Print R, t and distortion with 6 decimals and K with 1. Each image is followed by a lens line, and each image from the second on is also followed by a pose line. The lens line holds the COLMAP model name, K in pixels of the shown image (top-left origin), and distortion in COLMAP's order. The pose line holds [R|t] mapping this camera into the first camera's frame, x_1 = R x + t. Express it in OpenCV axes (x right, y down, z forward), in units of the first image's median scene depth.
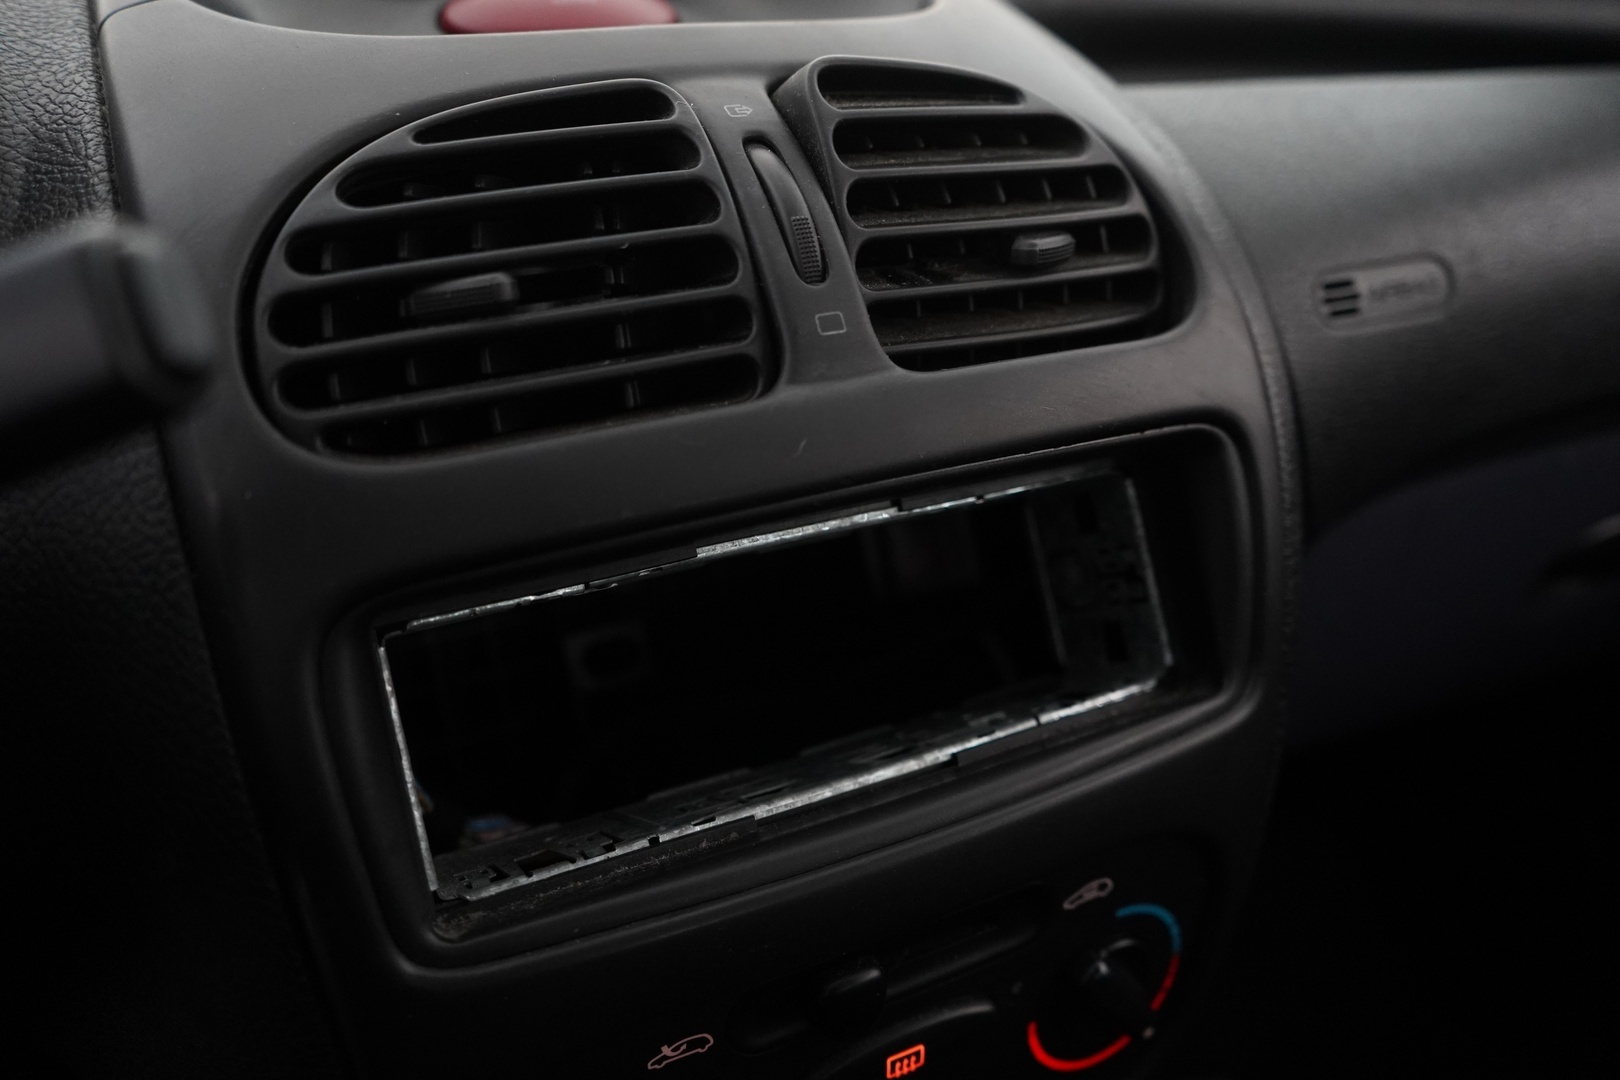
lens RADIAL K [[1323.2, 0, 813.9], [0, 1323.2, 535.5], [0, 0, 1]] dist [-0.011528, 0.007401]
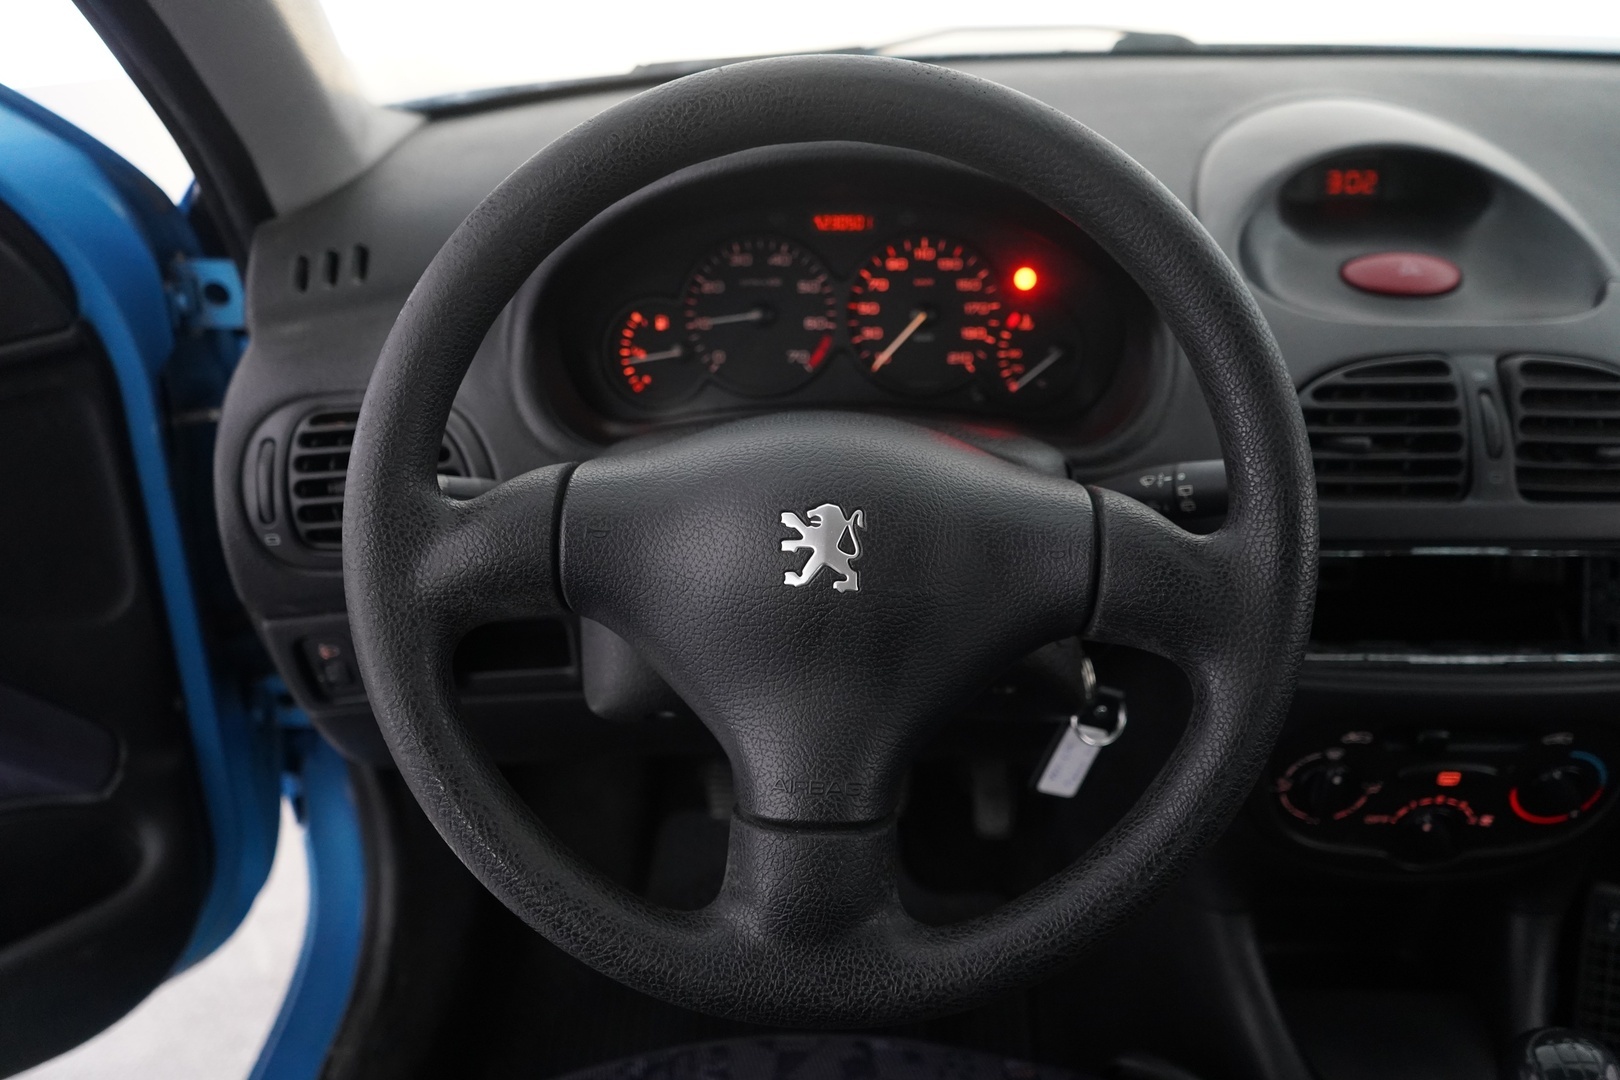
lens RADIAL K [[1305.8, 0, 809.0], [0, 1305.8, 532.7], [0, 0, 1]] dist [-0.007655, 0.009910]
pose [[0.875207, 0.238162, -0.421061, -0.058182], [-0.191621, 0.969893, 0.150295, -0.168277], [0.444178, -0.050855, 0.894494, -1.660086]]
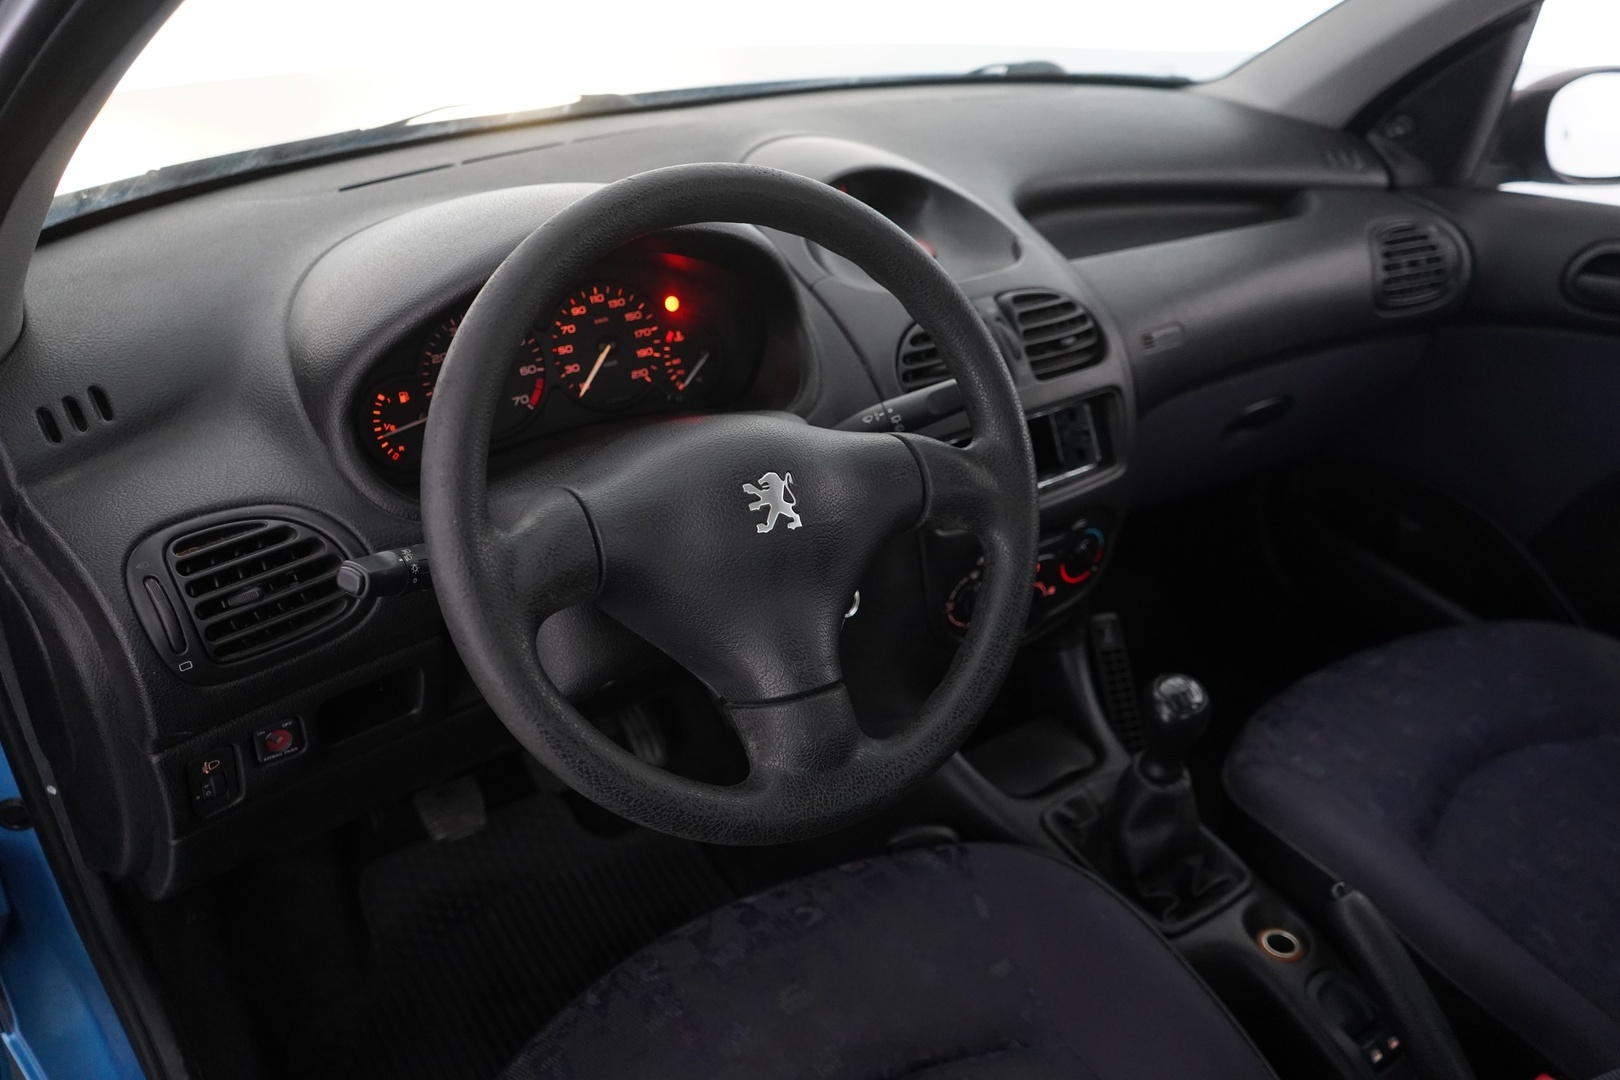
lens RADIAL K [[1305.8, 0, 809.0], [0, 1305.8, 532.7], [0, 0, 1]] dist [-0.007655, 0.009910]
pose [[0.991789, -0.042627, 0.120569, -1.028770], [0.031051, 0.994867, 0.096310, -0.069933], [-0.124056, -0.091776, 0.988022, -2.603160]]
